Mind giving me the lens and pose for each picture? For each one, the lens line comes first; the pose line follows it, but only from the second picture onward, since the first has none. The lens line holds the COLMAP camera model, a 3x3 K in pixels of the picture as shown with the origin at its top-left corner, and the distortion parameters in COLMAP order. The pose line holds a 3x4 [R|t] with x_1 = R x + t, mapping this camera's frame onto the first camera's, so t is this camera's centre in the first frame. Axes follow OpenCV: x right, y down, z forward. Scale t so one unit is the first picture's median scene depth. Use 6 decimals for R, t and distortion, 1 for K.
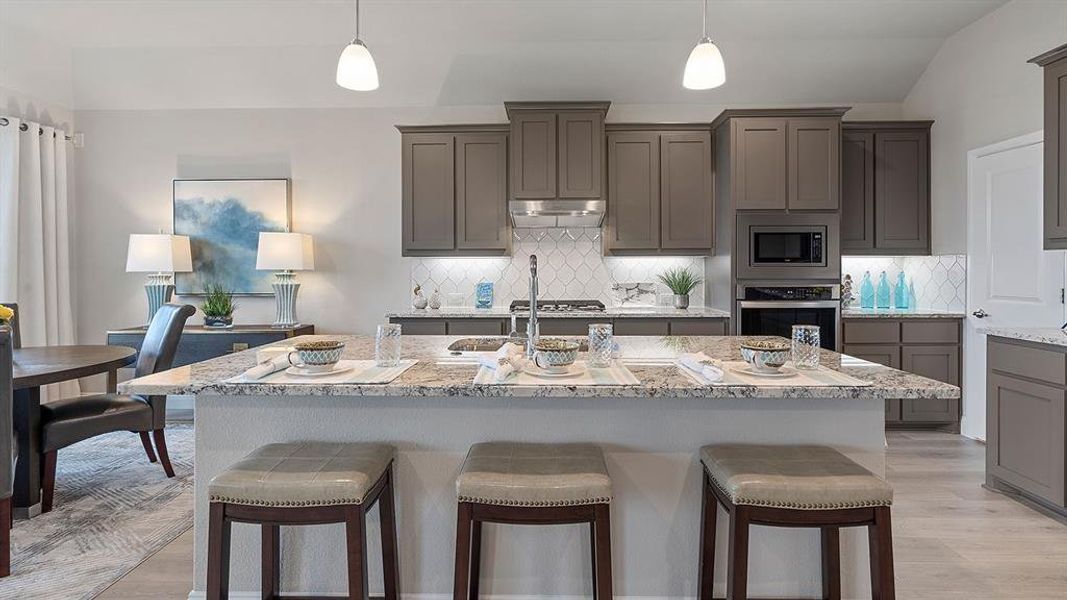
lens RADIAL K [[496.9, 0, 538.7], [0, 496.9, 272.0], [0, 0, 1]] dist [-0.002208, 0.002584]
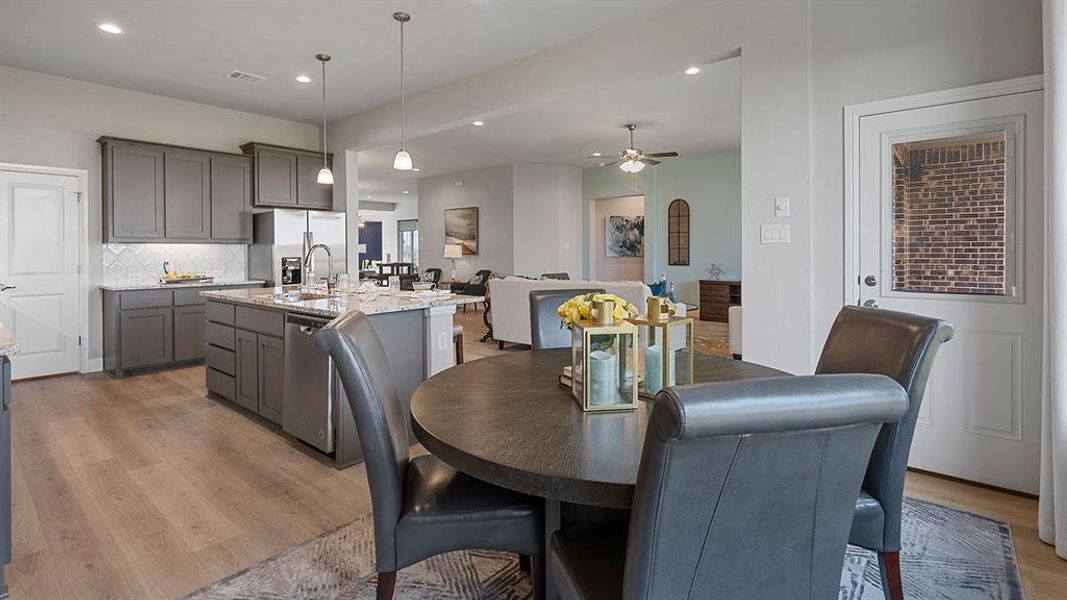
lens RADIAL K [[496.9, 0, 538.3], [0, 496.9, 253.0], [0, 0, 1]] dist [-0.002208, 0.002584]
pose [[-0.775768, 0.002953, 0.631012, -0.899734], [0.010084, 0.999919, 0.007718, -0.003544], [-0.630938, 0.012351, -0.775735, 0.947954]]
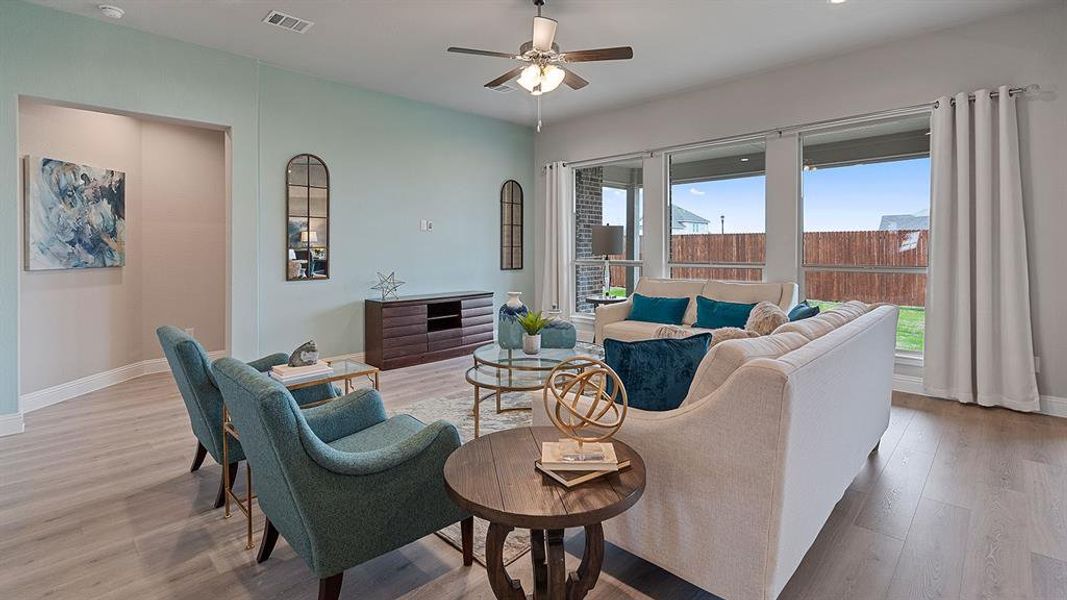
lens RADIAL K [[496.9, 0, 537.8], [0, 496.9, 253.8], [0, 0, 1]] dist [-0.002208, 0.002584]
pose [[-0.679308, 0.014680, -0.733707, 0.524650], [0.003897, 0.999858, 0.016397, -0.003061], [0.733843, 0.008279, -0.679269, 0.004048]]
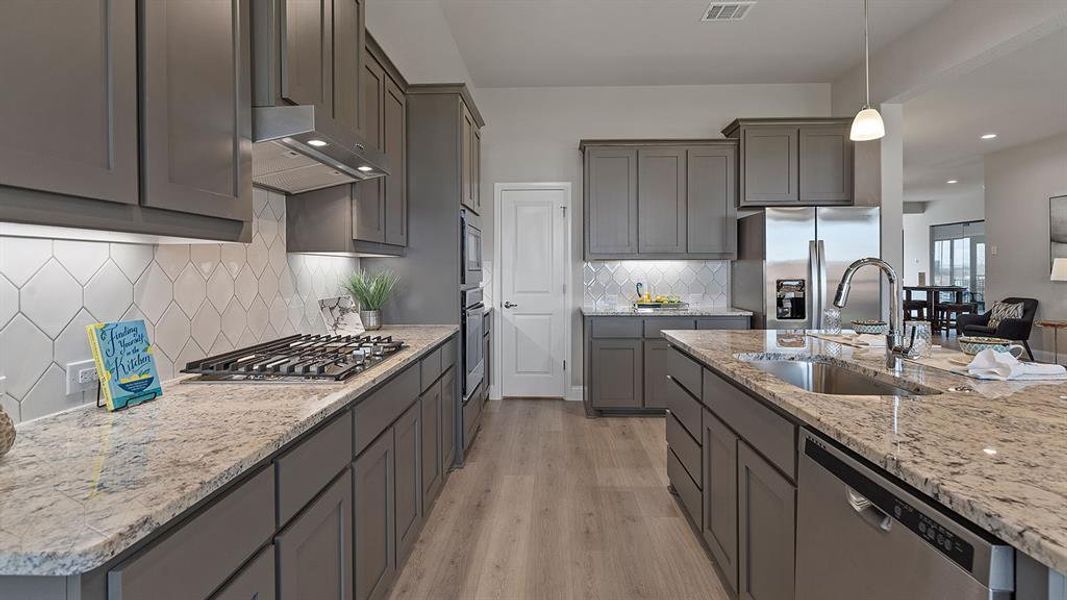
lens RADIAL K [[514.4, 0, 538.2], [0, 514.4, 272.0], [0, 0, 1]] dist [0.001206, 0.001004]
pose [[0.010325, -0.003315, 0.999941, -0.435510], [0.008342, 0.999960, 0.003229, -0.008547], [-0.999912, 0.008308, 0.010352, 0.760045]]
